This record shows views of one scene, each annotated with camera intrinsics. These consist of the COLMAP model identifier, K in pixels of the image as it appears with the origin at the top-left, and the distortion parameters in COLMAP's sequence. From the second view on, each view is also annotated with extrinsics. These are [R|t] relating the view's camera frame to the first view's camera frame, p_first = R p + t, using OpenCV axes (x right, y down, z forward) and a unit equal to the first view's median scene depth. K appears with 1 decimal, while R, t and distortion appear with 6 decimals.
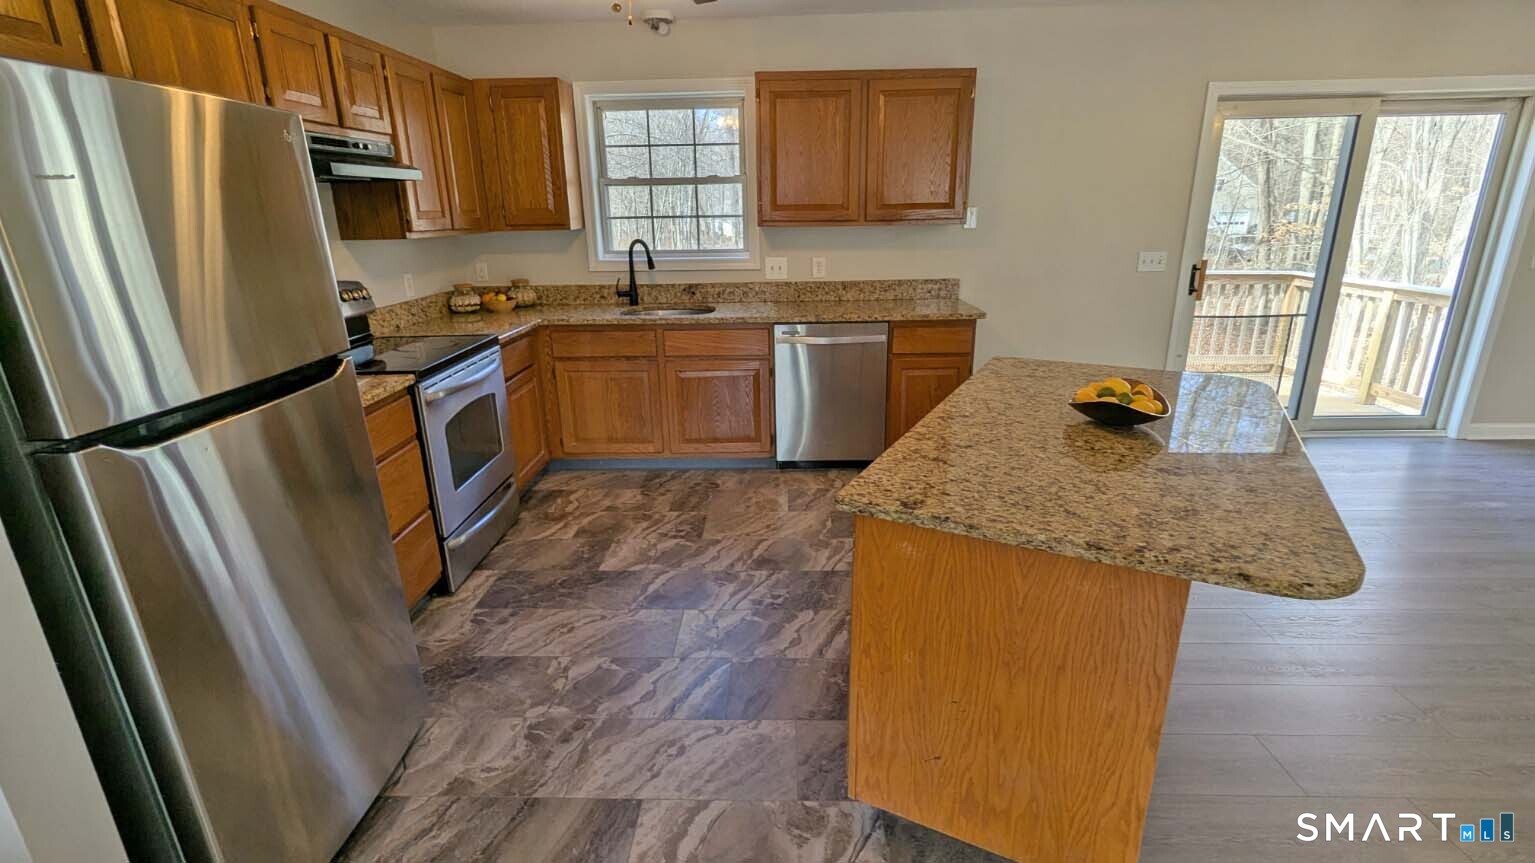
lens RADIAL K [[719.0, 0, 761.5], [0, 719.0, 434.8], [0, 0, 1]] dist [-0.001544, -0.000880]
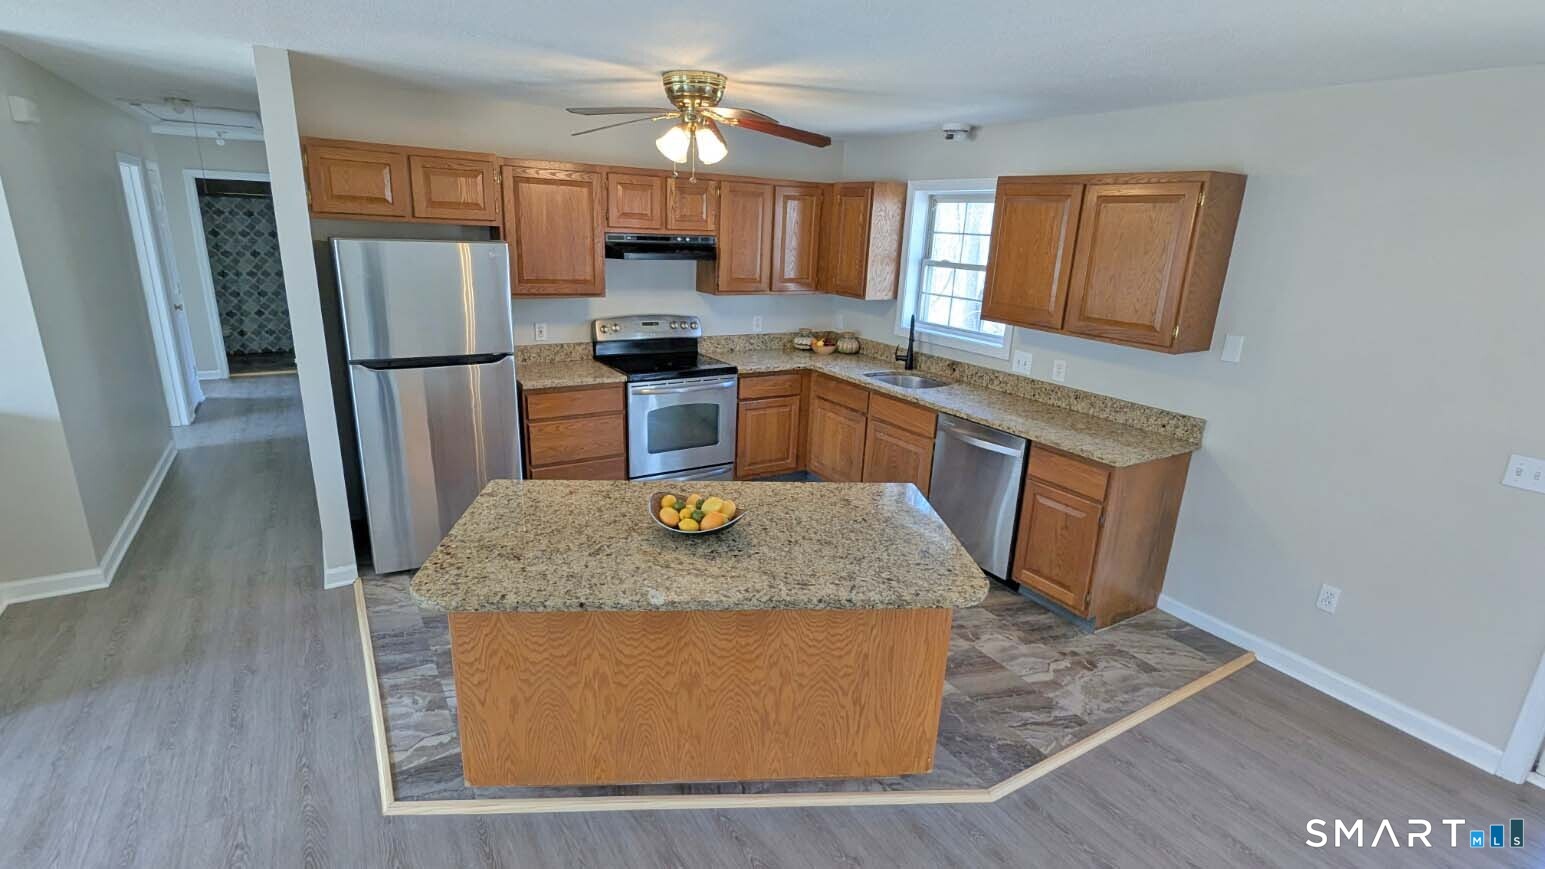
lens RADIAL K [[721.0, 0, 769.2], [0, 721.0, 438.9], [0, 0, 1]] dist [-0.000091, -0.000007]
pose [[0.551879, 0.275566, -0.787079, 0.704813], [-0.300363, 0.946163, 0.120657, -0.163496], [0.777954, 0.169822, 0.604937, 0.166100]]
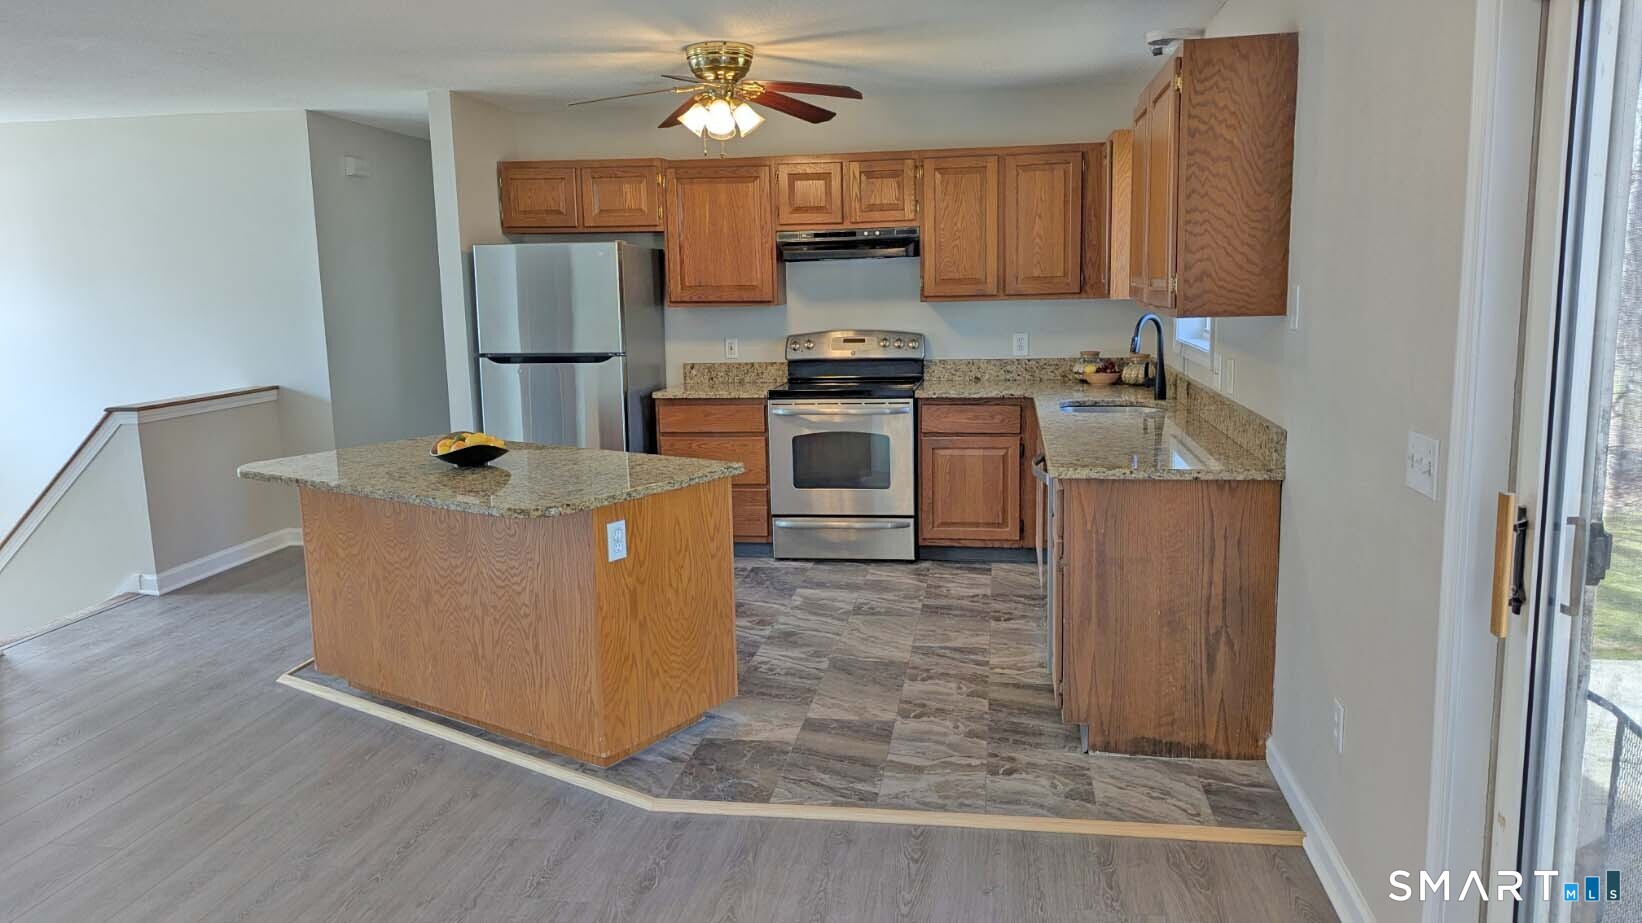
lens RADIAL K [[1152.5, 0, 821.0], [0, 1152.5, 461.5], [0, 0, 1]] dist [0.055937, -0.000300]
pose [[-0.122096, 0.172137, -0.977477, 1.175186], [-0.277724, 0.939579, 0.200153, -0.292103], [0.952870, 0.295907, -0.066912, 0.846565]]
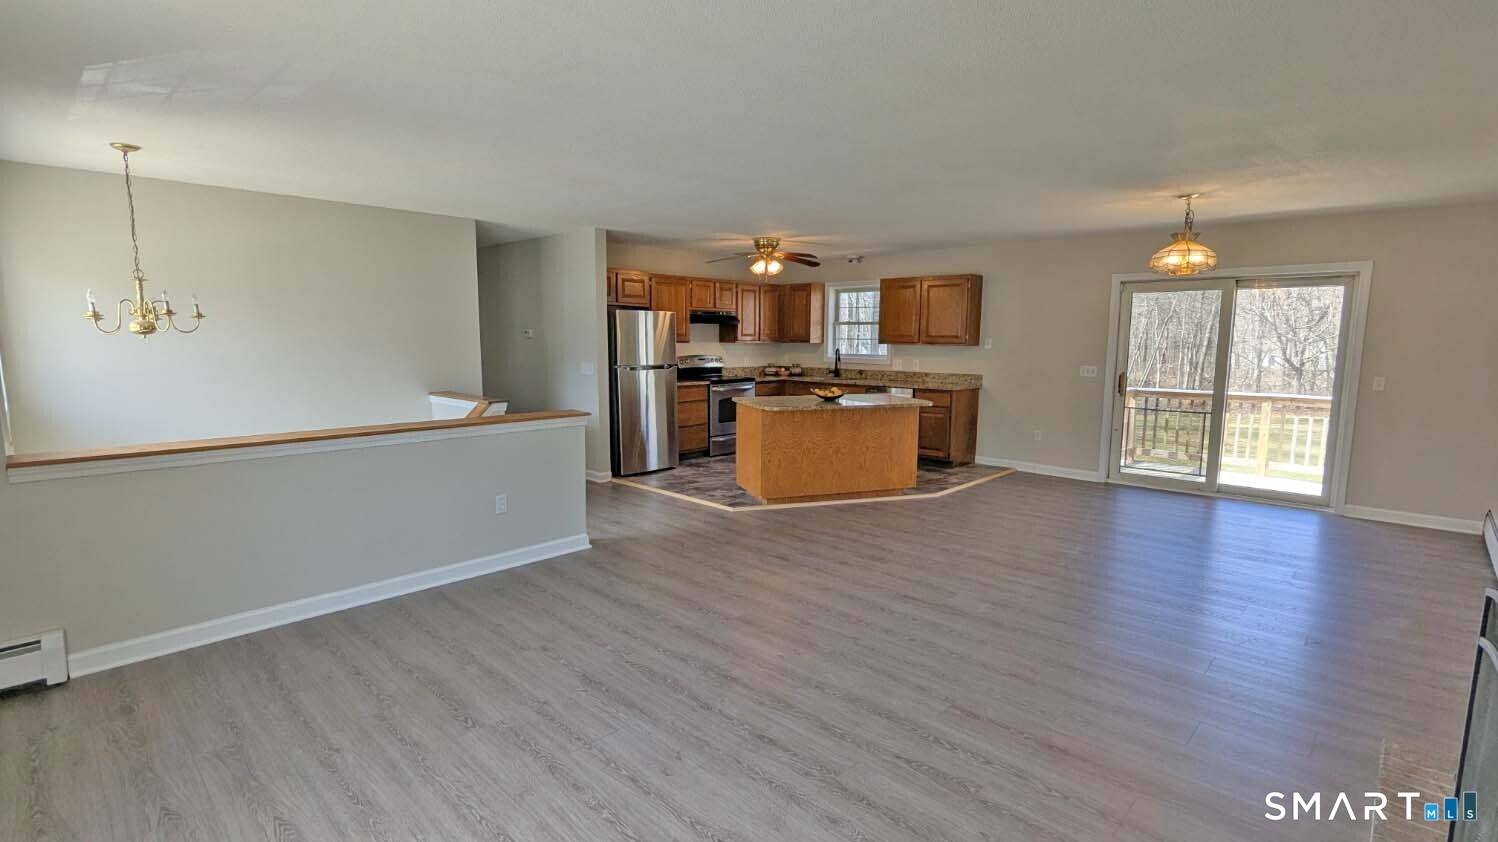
lens RADIAL K [[690.3, 0, 749.0], [0, 690.3, 421.0], [0, 0, 1]] dist [0.000159, 0.000059]
pose [[0.748826, 0.103939, -0.654566, 1.116120], [-0.221895, 0.969947, -0.099831, 0.237363], [0.624517, 0.220001, 0.749385, -0.777748]]
